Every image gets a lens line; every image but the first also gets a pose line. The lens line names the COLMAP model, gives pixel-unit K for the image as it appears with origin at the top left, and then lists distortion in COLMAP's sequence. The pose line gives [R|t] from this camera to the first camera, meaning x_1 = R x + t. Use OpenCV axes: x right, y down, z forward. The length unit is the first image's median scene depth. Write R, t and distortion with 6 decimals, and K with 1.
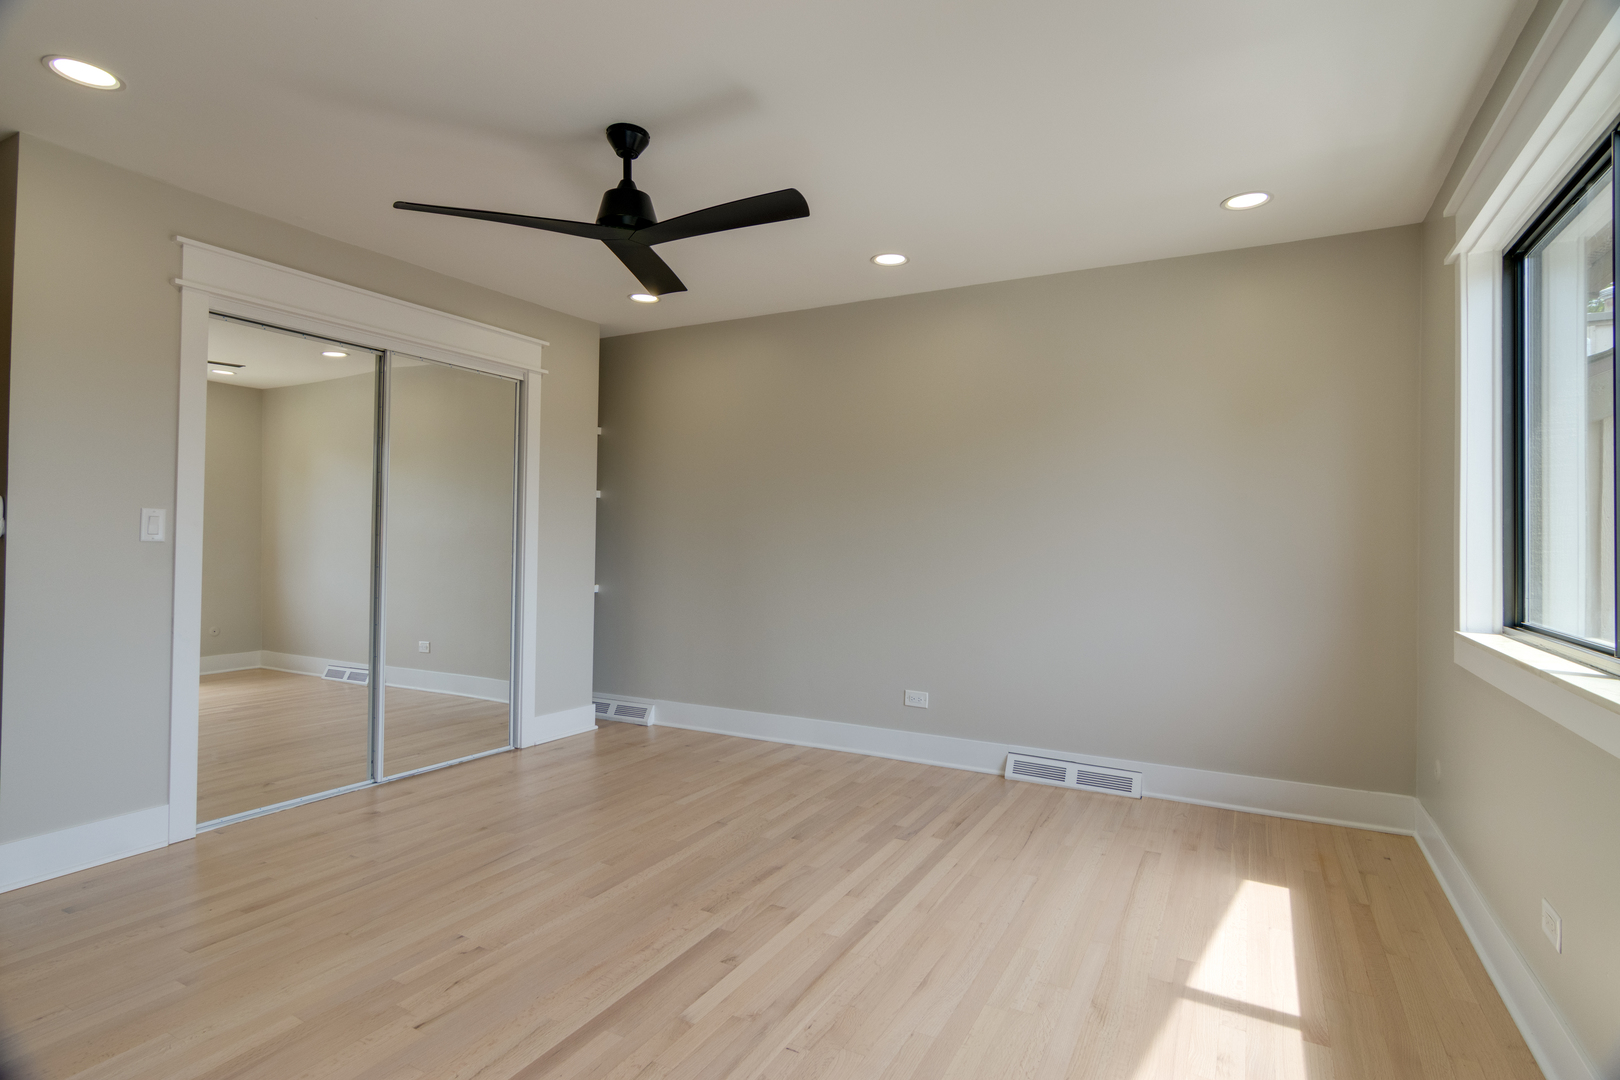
lens RADIAL K [[815.2, 0, 811.1], [0, 815.2, 537.3], [0, 0, 1]] dist [0.004210, 0.001365]
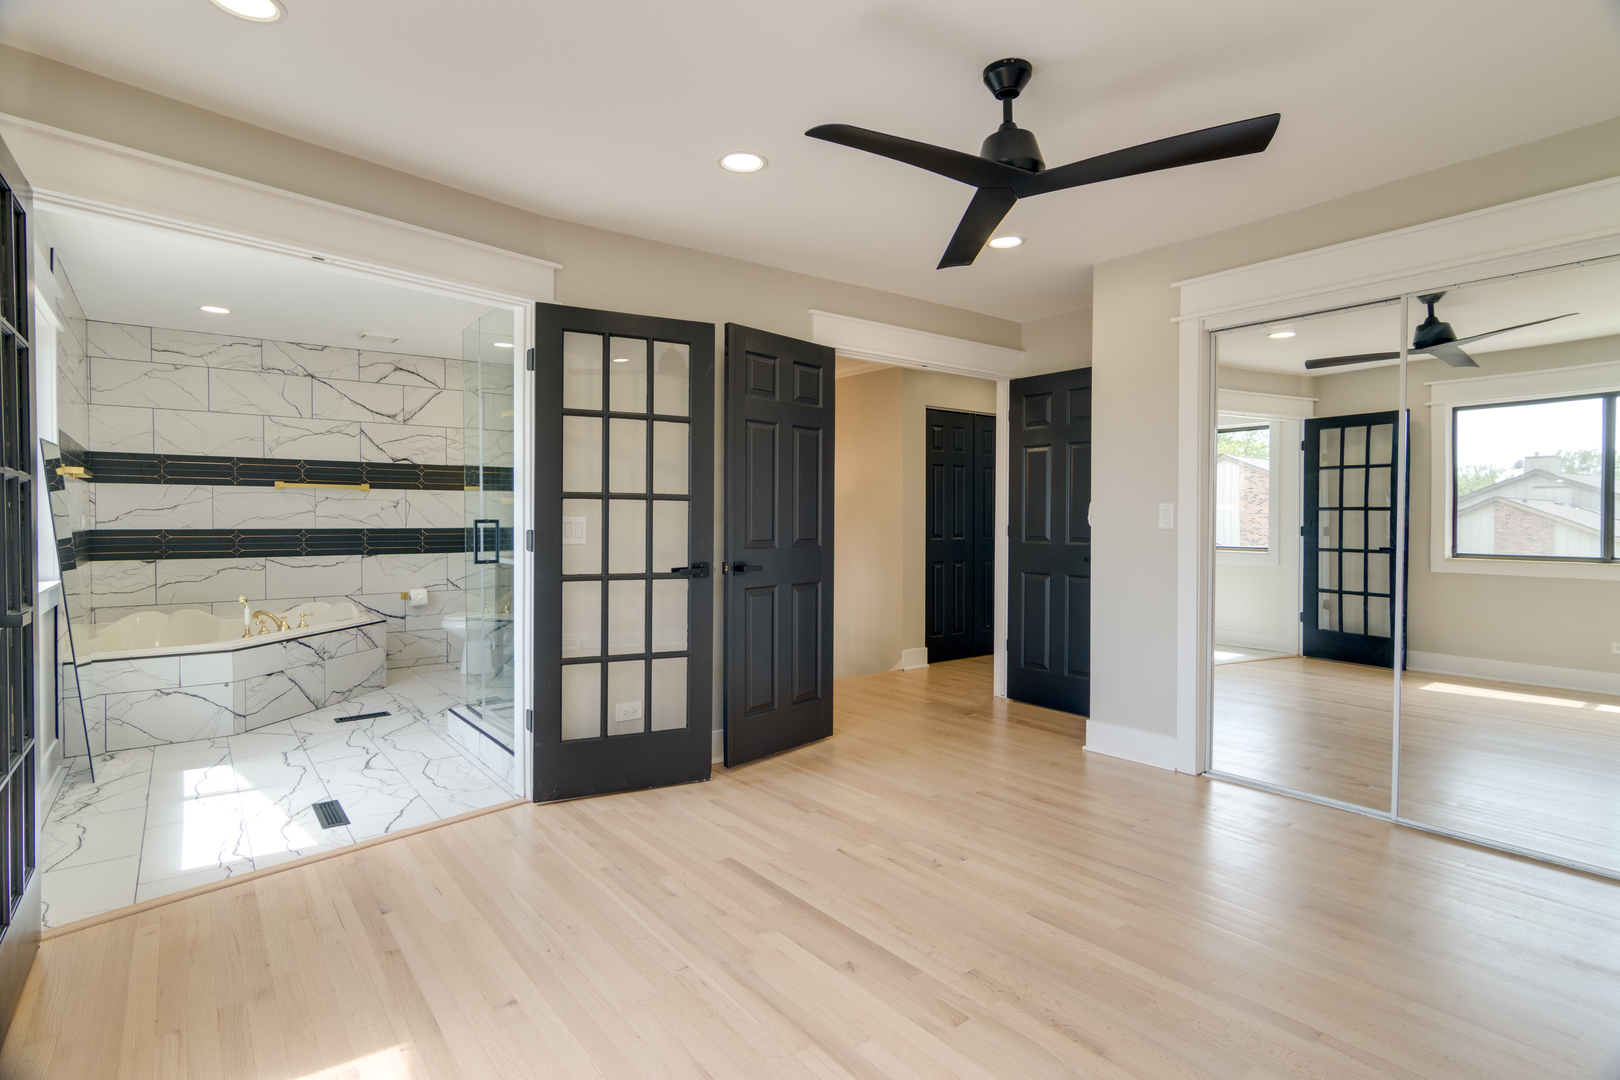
lens RADIAL K [[815.2, 0, 813.8], [0, 815.2, 532.8], [0, 0, 1]] dist [0.004210, 0.001365]
pose [[-0.399616, 0.000710, -0.916682, 0.765231], [0.001305, 0.999999, 0.000206, 0.013495], [0.916682, -0.001114, -0.399616, 1.307035]]
